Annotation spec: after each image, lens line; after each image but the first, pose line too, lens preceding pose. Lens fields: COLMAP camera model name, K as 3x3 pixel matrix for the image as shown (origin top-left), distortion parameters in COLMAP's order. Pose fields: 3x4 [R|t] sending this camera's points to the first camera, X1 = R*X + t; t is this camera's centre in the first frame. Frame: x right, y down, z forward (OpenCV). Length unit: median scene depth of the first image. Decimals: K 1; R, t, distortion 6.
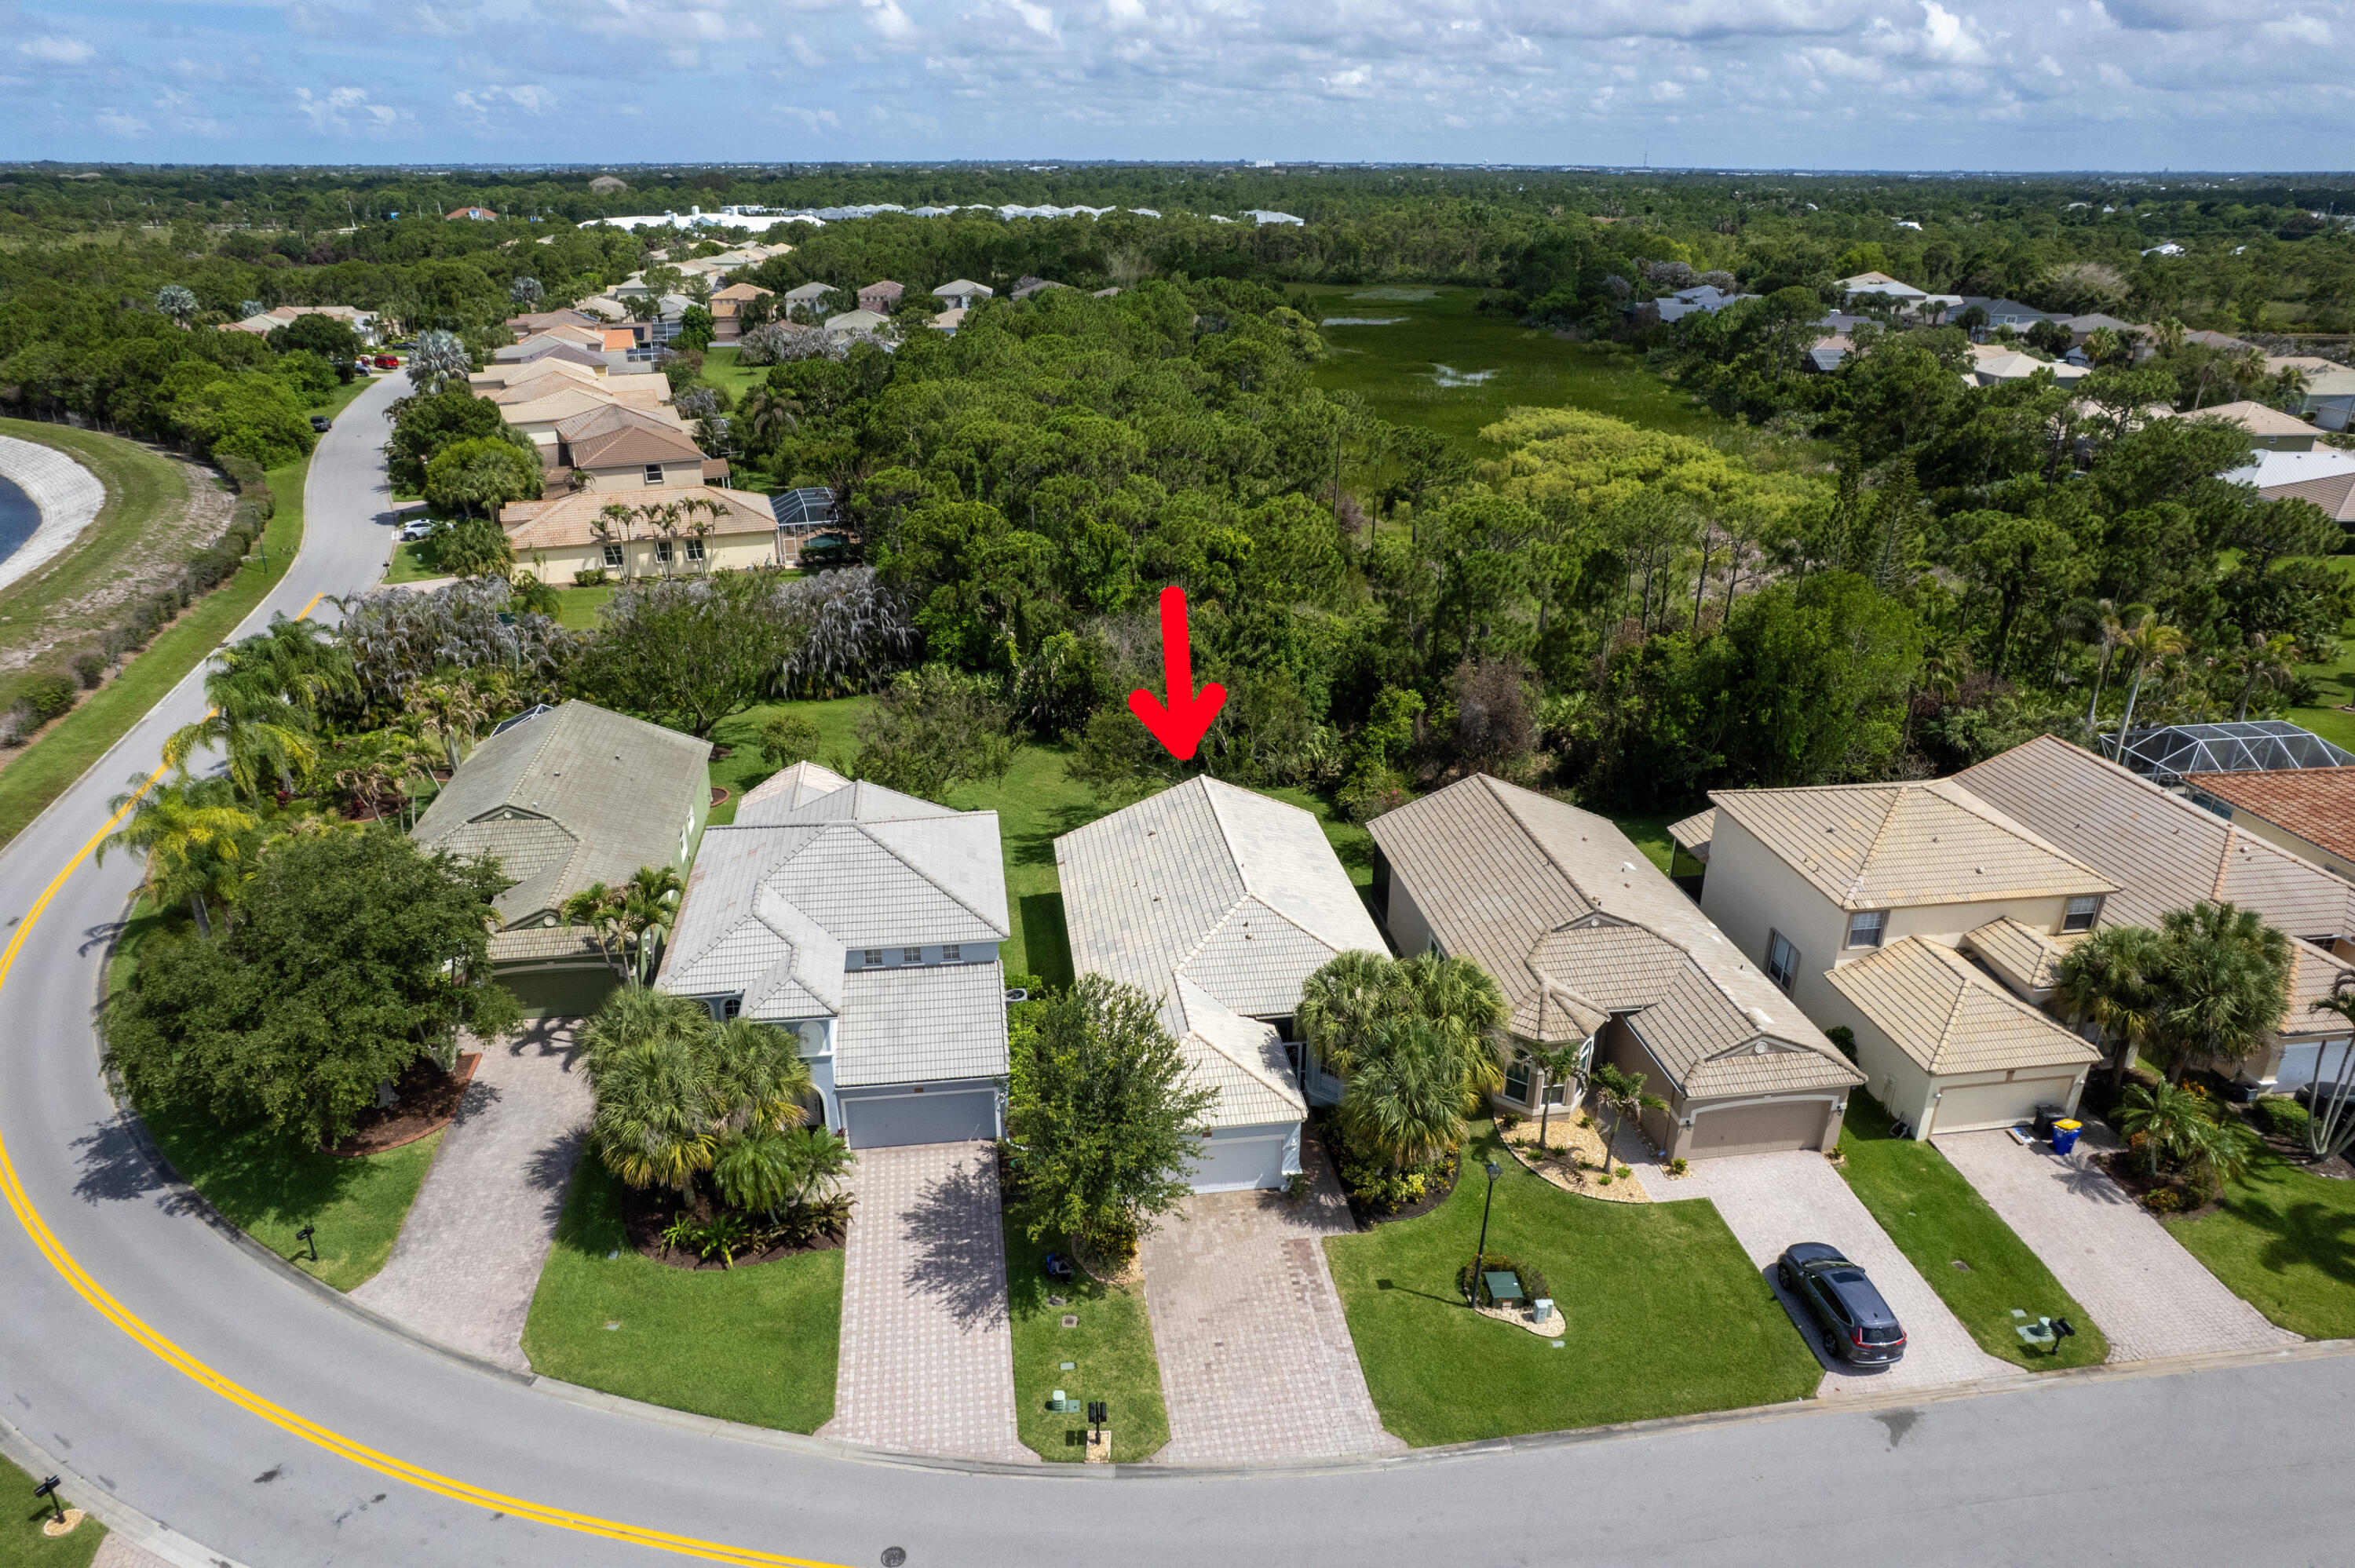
lens RADIAL K [[1516.3, 0, 1177.0], [0, 1516.3, 810.3], [0, 0, 1]] dist [-0.057351, 0.047879]
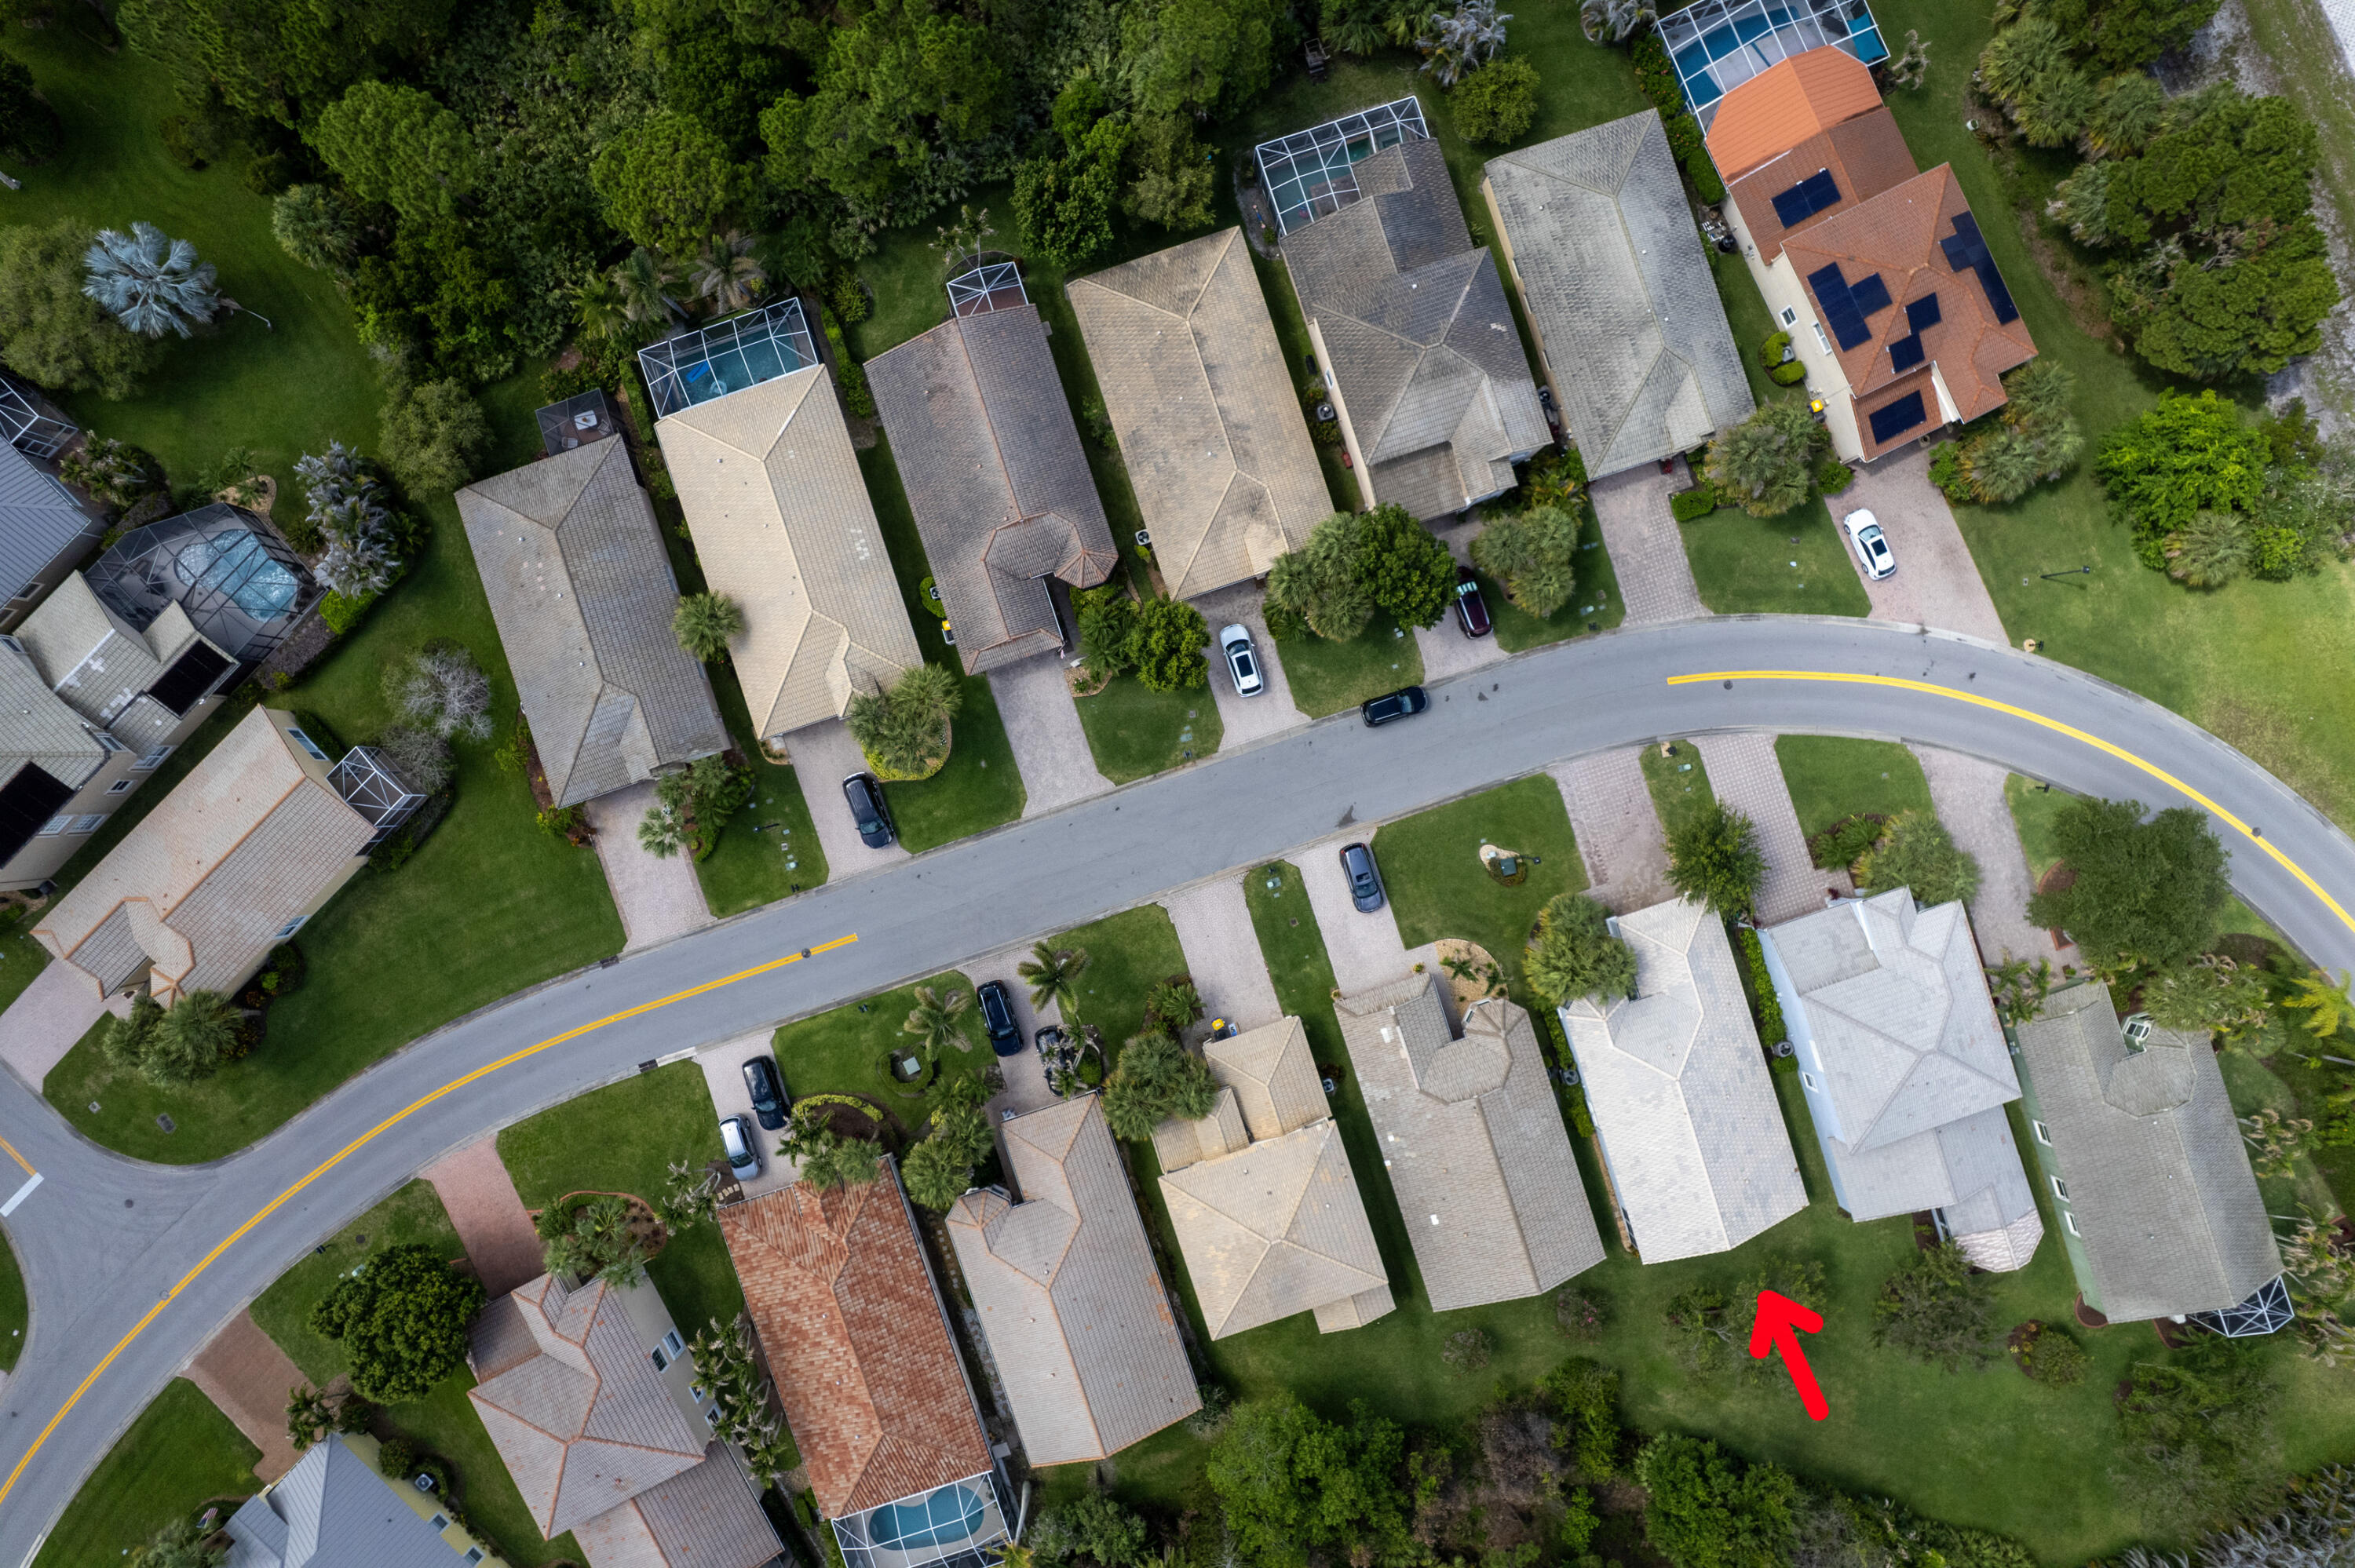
lens RADIAL K [[1516.3, 0, 1179.4], [0, 1516.3, 766.7], [0, 0, 1]] dist [-0.057351, 0.047879]
pose [[-0.984873, 0.171984, -0.021131, 0.657159], [-0.089360, -0.399634, 0.912309, -1.478186], [0.148458, 0.900396, 0.408958, -0.102300]]
